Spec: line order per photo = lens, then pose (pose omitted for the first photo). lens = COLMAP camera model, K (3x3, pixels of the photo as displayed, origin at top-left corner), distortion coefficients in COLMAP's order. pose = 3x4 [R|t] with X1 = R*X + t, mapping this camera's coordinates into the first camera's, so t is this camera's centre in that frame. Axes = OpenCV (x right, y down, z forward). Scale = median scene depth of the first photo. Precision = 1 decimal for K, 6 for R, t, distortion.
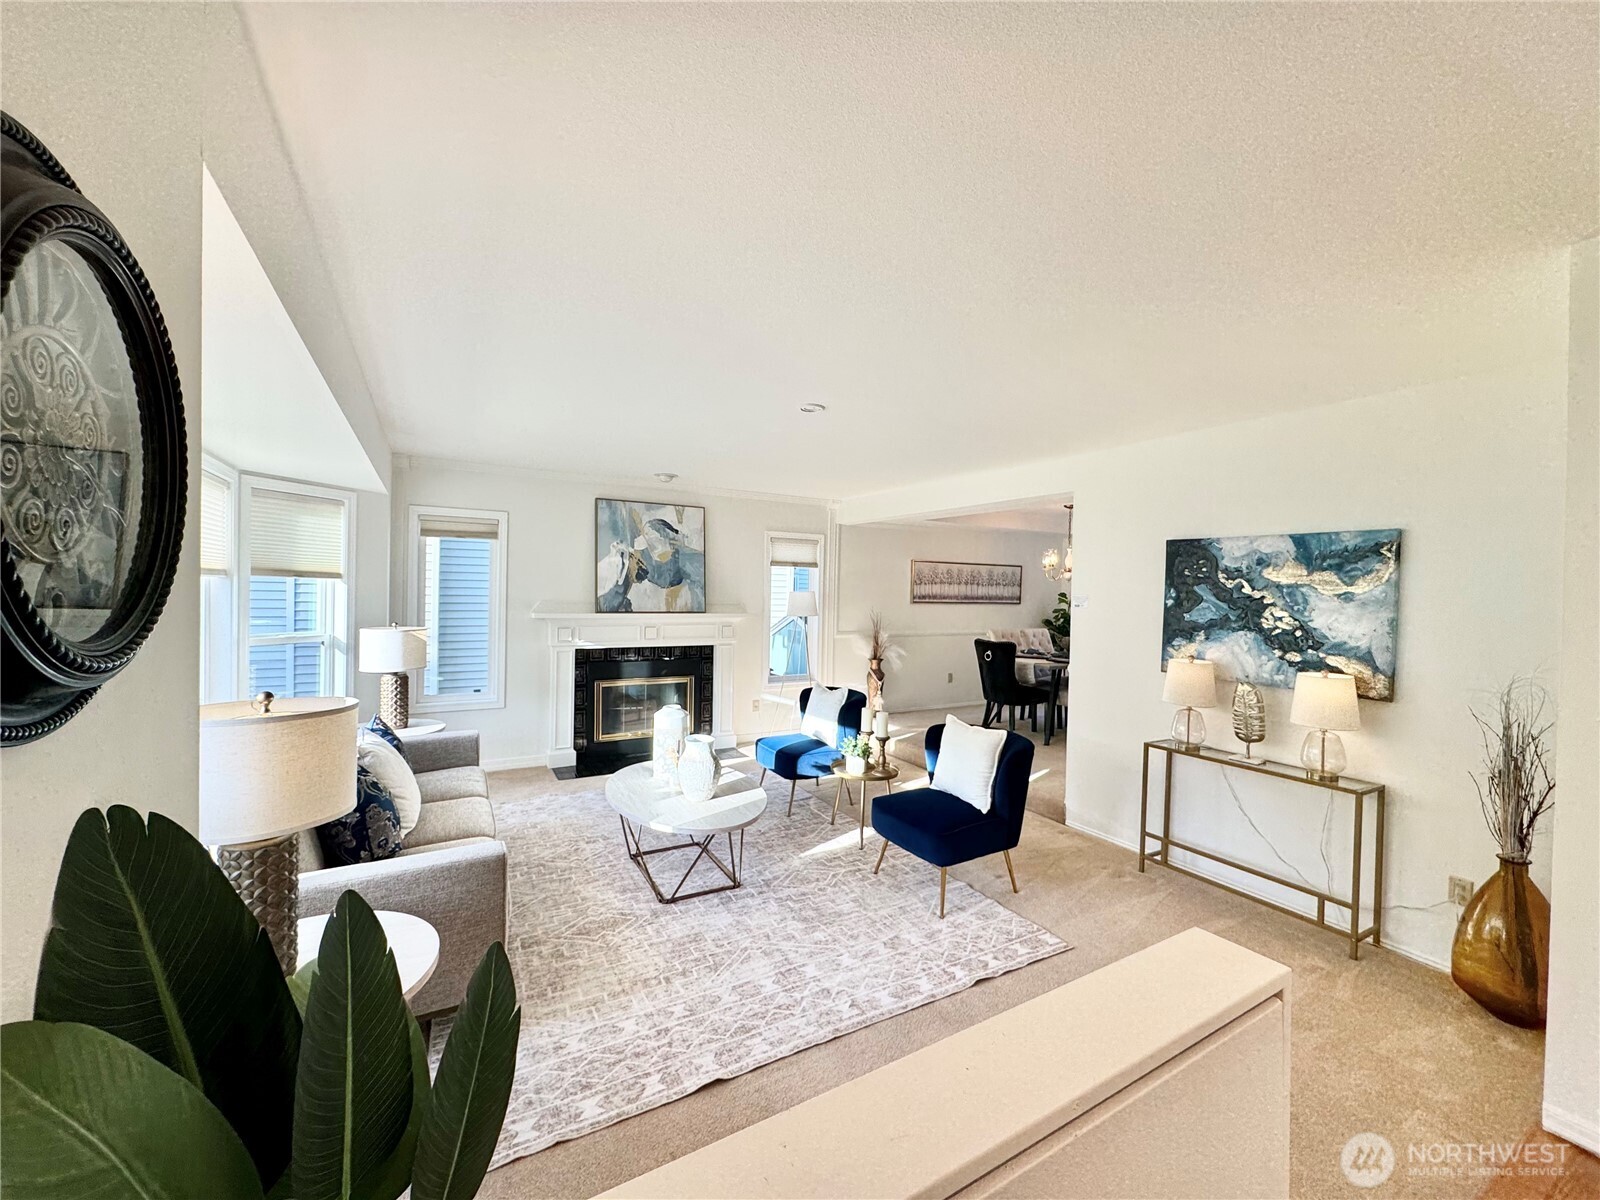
lens RADIAL K [[640.9, 0, 800.5], [0, 640.9, 598.0], [0, 0, 1]] dist [-0.002092, 0.000132]
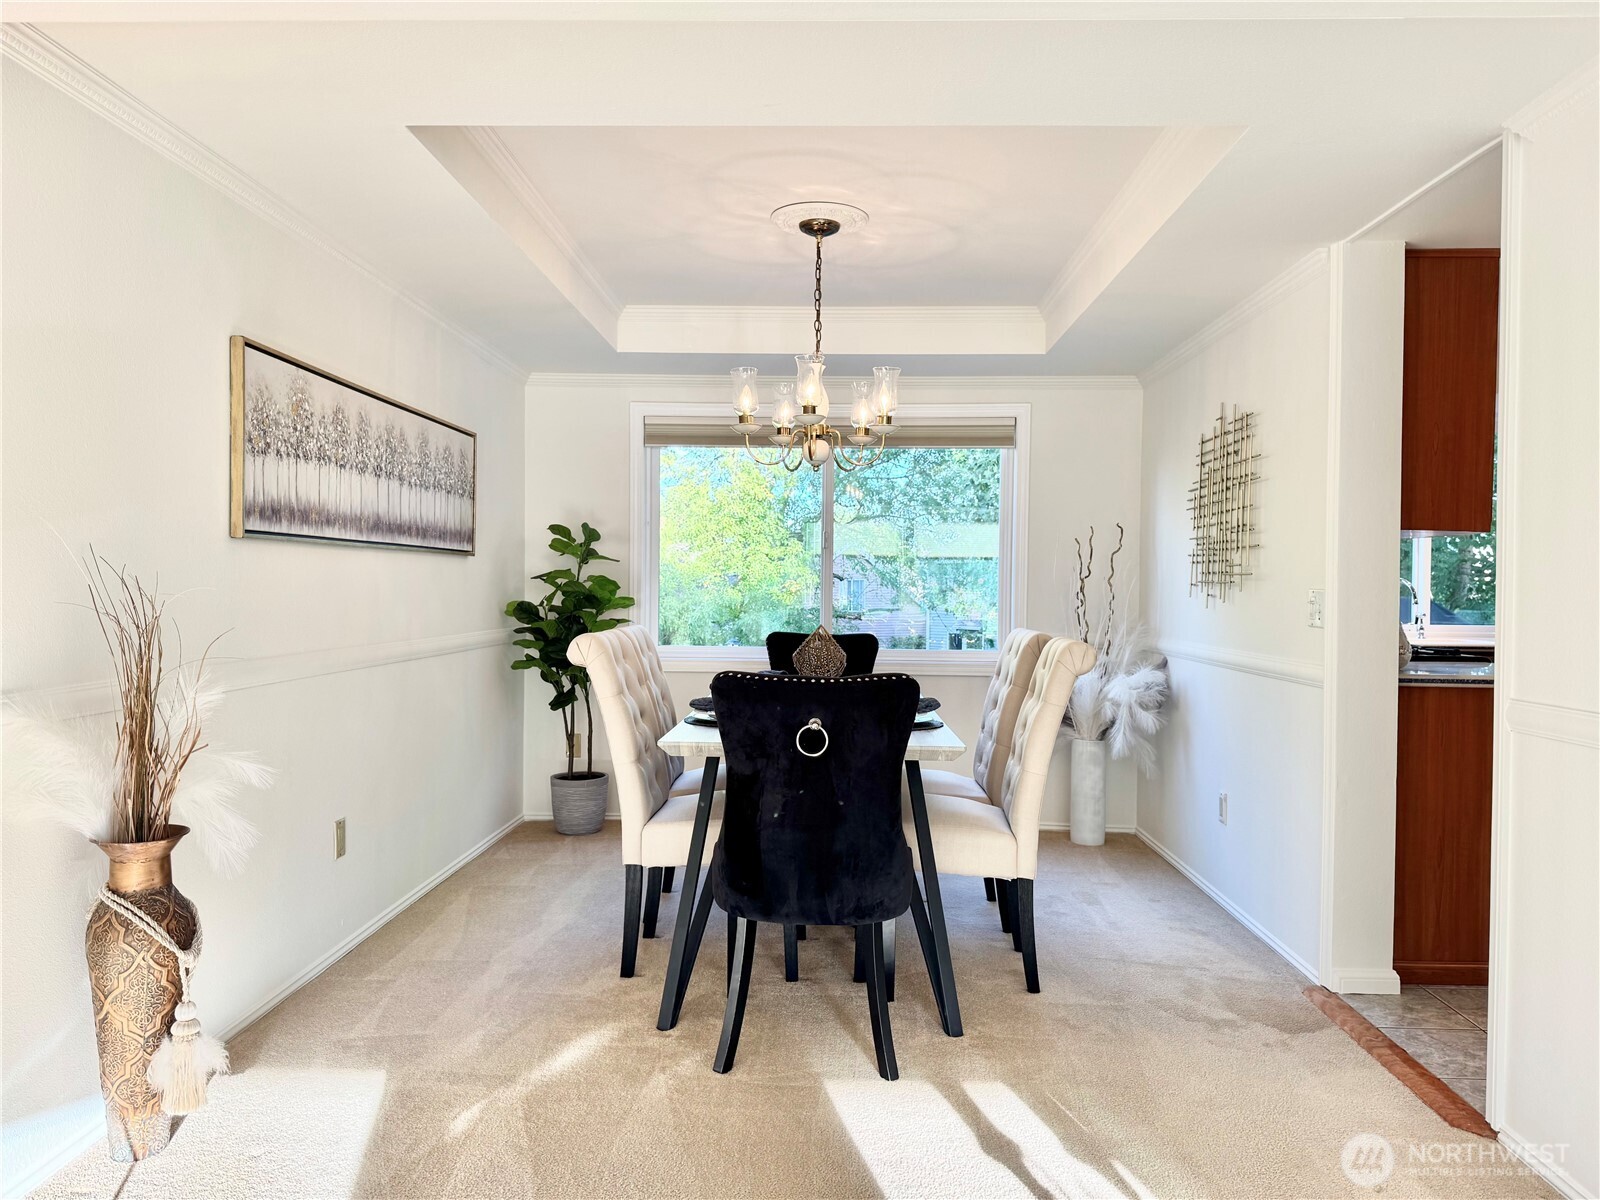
lens RADIAL K [[1138.0, 0, 800.0], [0, 1138.0, 600.0], [0, 0, 1]] dist [0.000943, -0.000131]
pose [[0.525515, -0.026098, 0.850384, -0.069424], [0.012469, 0.999658, 0.022974, 0.029482], [-0.850693, -0.001470, 0.525661, 0.828651]]
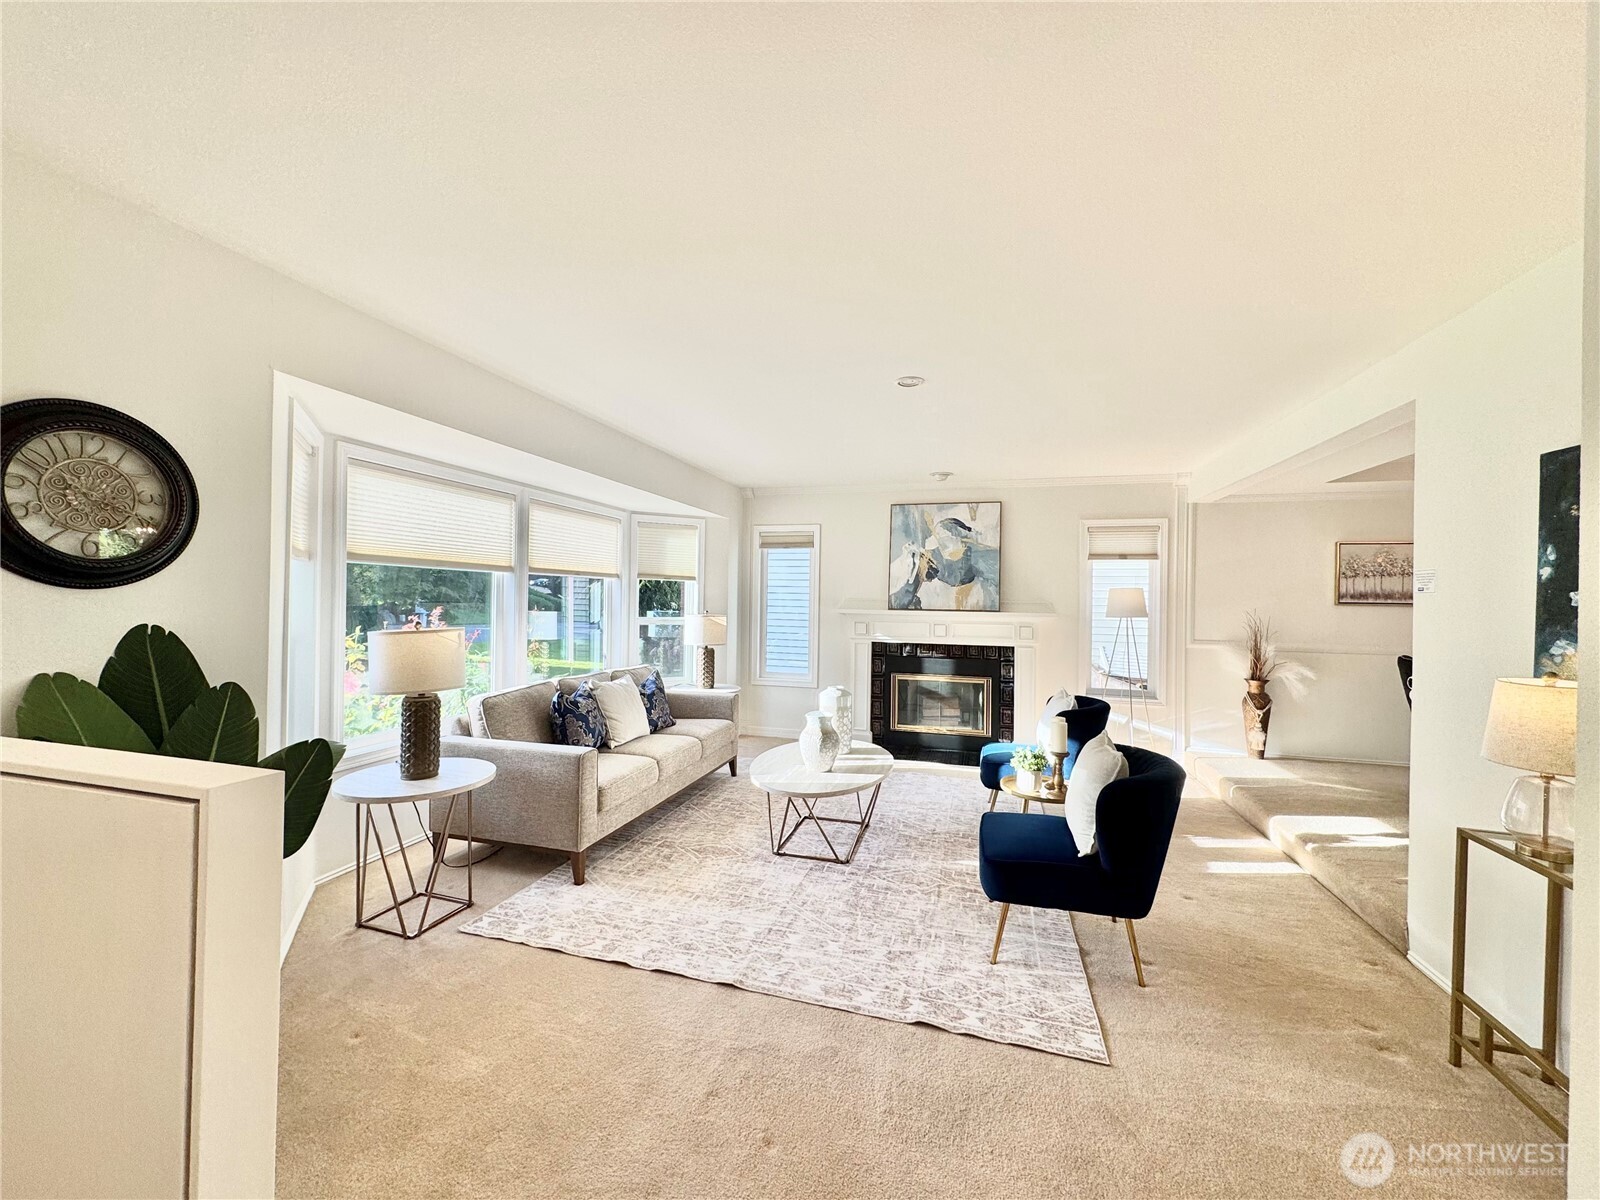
lens RADIAL K [[640.9, 0, 800.5], [0, 640.9, 598.0], [0, 0, 1]] dist [-0.002092, 0.000132]
pose [[0.694567, -0.010788, -0.719347, 0.349167], [-0.009773, 0.999654, -0.024427, 0.030482], [0.719362, 0.023997, 0.694221, 0.133358]]
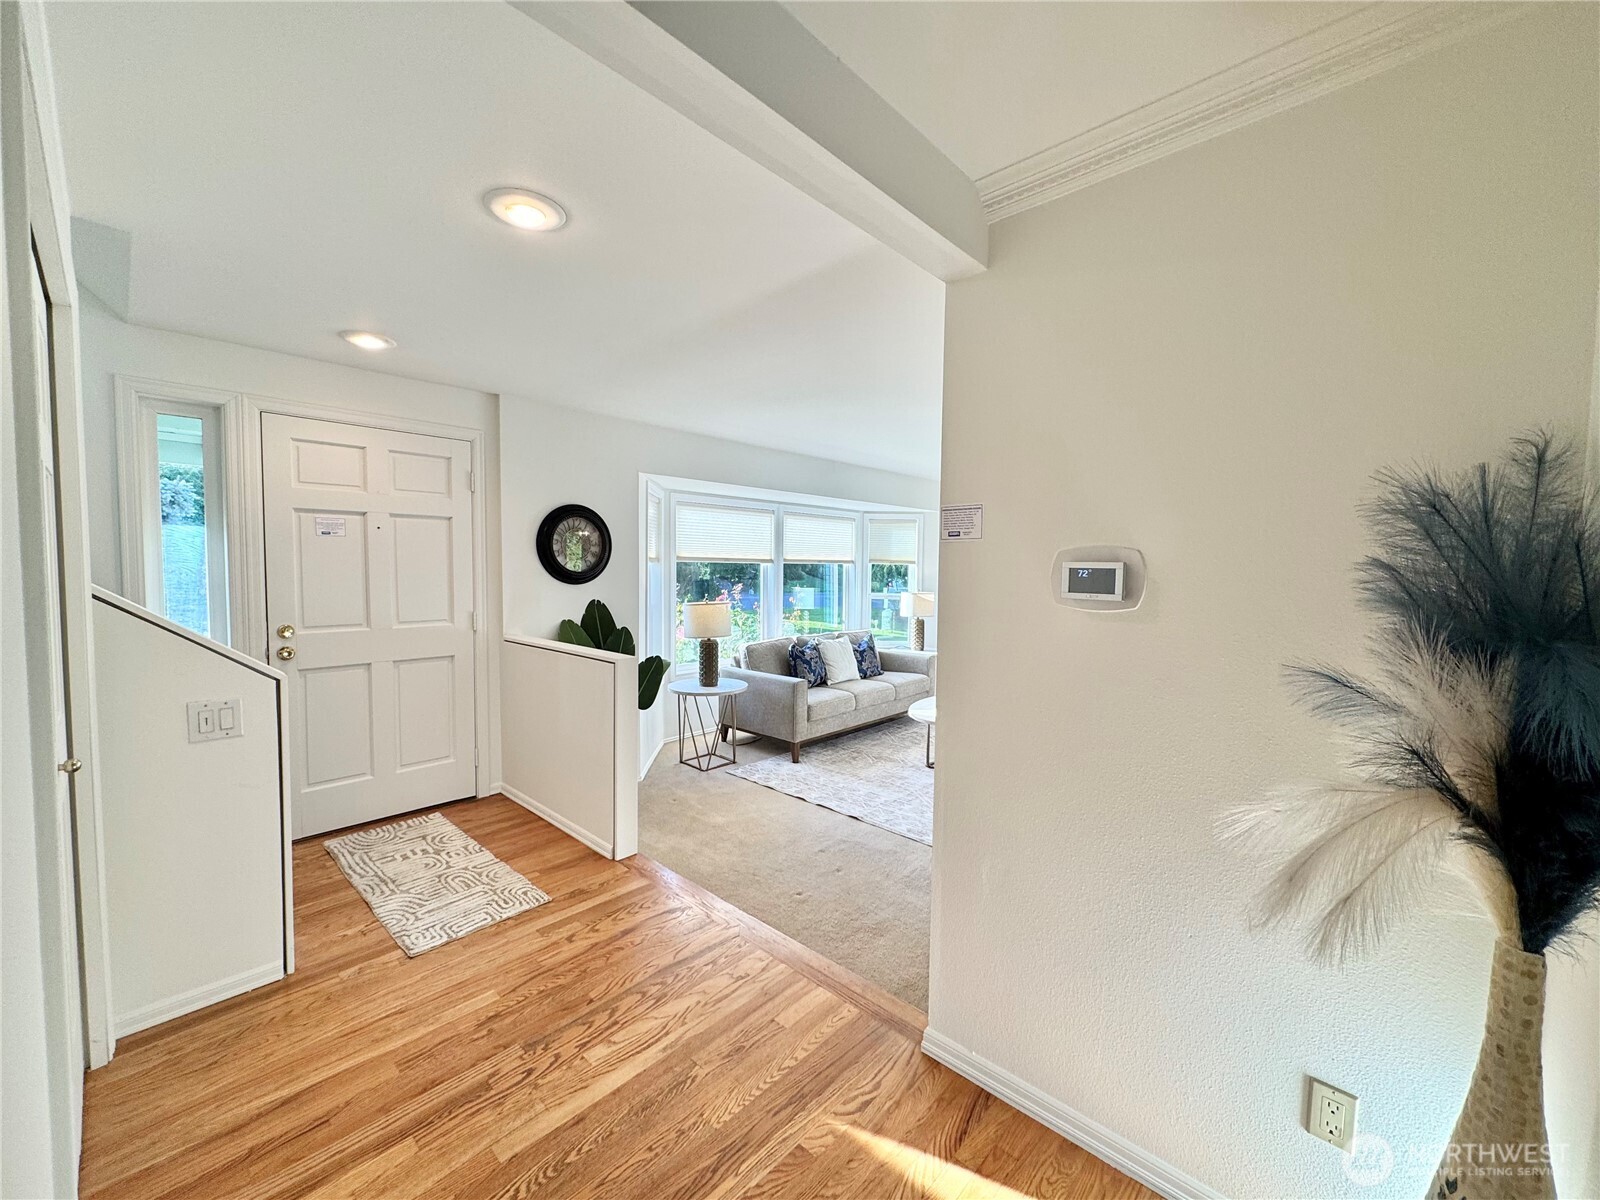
lens RADIAL K [[643.9, 0, 790.0], [0, 643.9, 598.8], [0, 0, 1]] dist [-0.001250, -0.000163]
pose [[0.281816, 0.032956, -0.958902, 0.659309], [-0.014905, 0.999440, 0.029969, 0.012660], [0.959353, 0.005846, 0.282150, 0.126320]]
